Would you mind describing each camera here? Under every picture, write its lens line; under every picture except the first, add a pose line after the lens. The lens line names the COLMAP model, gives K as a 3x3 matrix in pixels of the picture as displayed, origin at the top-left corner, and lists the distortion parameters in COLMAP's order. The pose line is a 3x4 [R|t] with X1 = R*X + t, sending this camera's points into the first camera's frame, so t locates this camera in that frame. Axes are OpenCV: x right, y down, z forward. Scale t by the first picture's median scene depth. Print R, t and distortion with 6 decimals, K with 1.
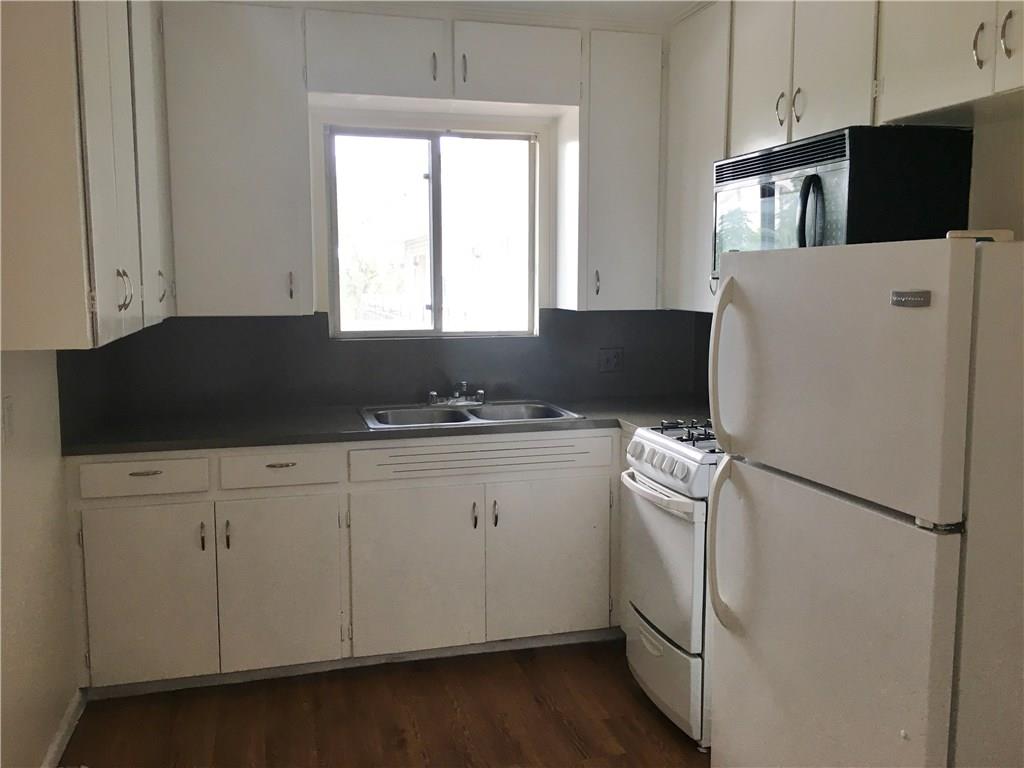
lens RADIAL K [[872.5, 0, 512.0], [0, 872.5, 384.0], [0, 0, 1]] dist [0.078079, -0.121770]
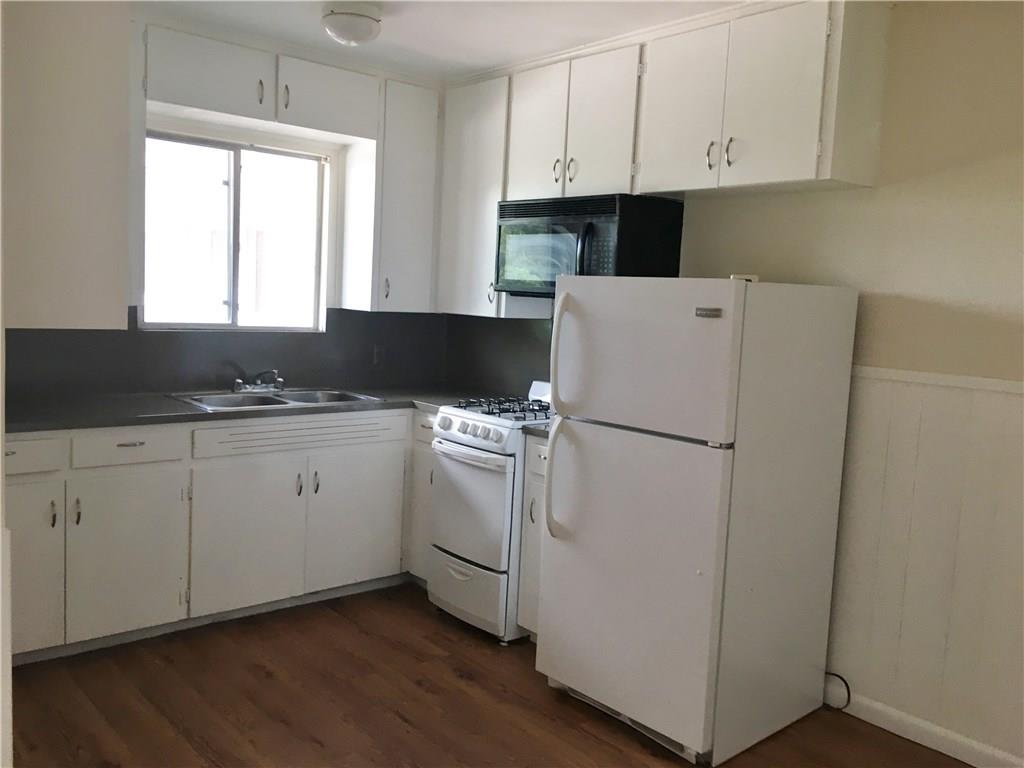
lens RADIAL K [[872.5, 0, 512.0], [0, 872.5, 384.0], [0, 0, 1]] dist [0.078079, -0.121770]
pose [[0.902960, -0.000601, 0.429725, -0.295143], [0.002302, 0.999991, -0.003439, 0.022203], [-0.429719, 0.004094, 0.902953, -0.174574]]
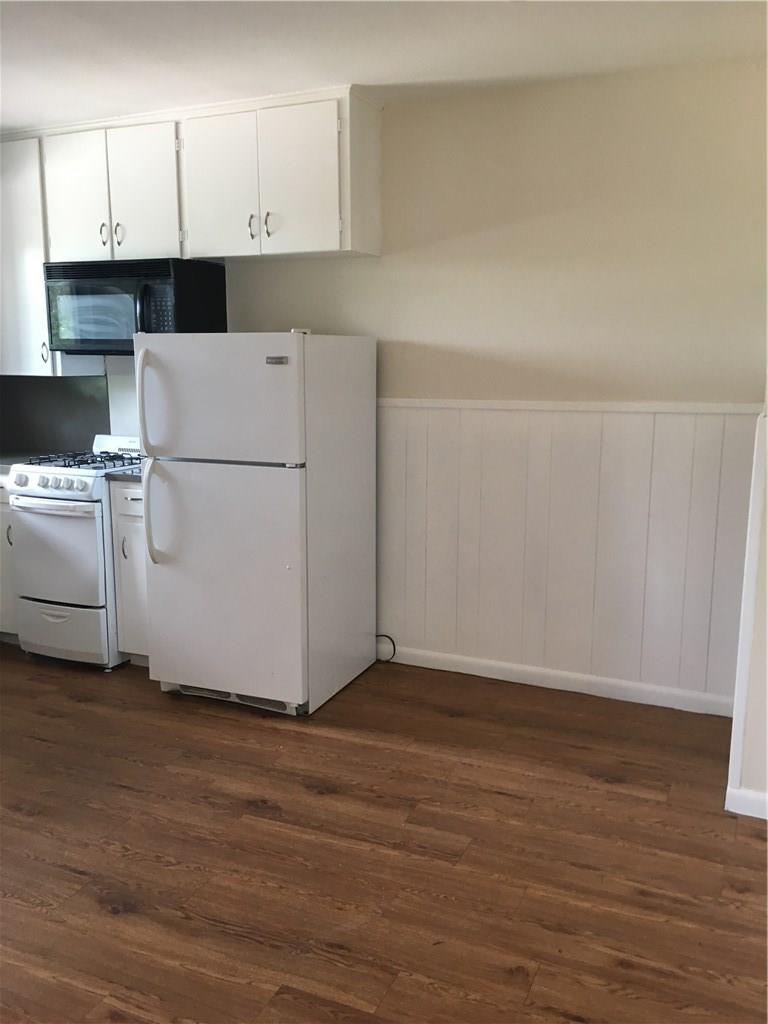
lens RADIAL K [[872.5, 0, 389.1], [0, 872.5, 522.9], [0, 0, 1]] dist [0.078079, -0.121770]
pose [[0.636517, -0.141399, 0.758190, -0.493575], [0.088662, 0.989948, 0.110187, 0.039637], [-0.766149, -0.002913, 0.642656, -0.271547]]
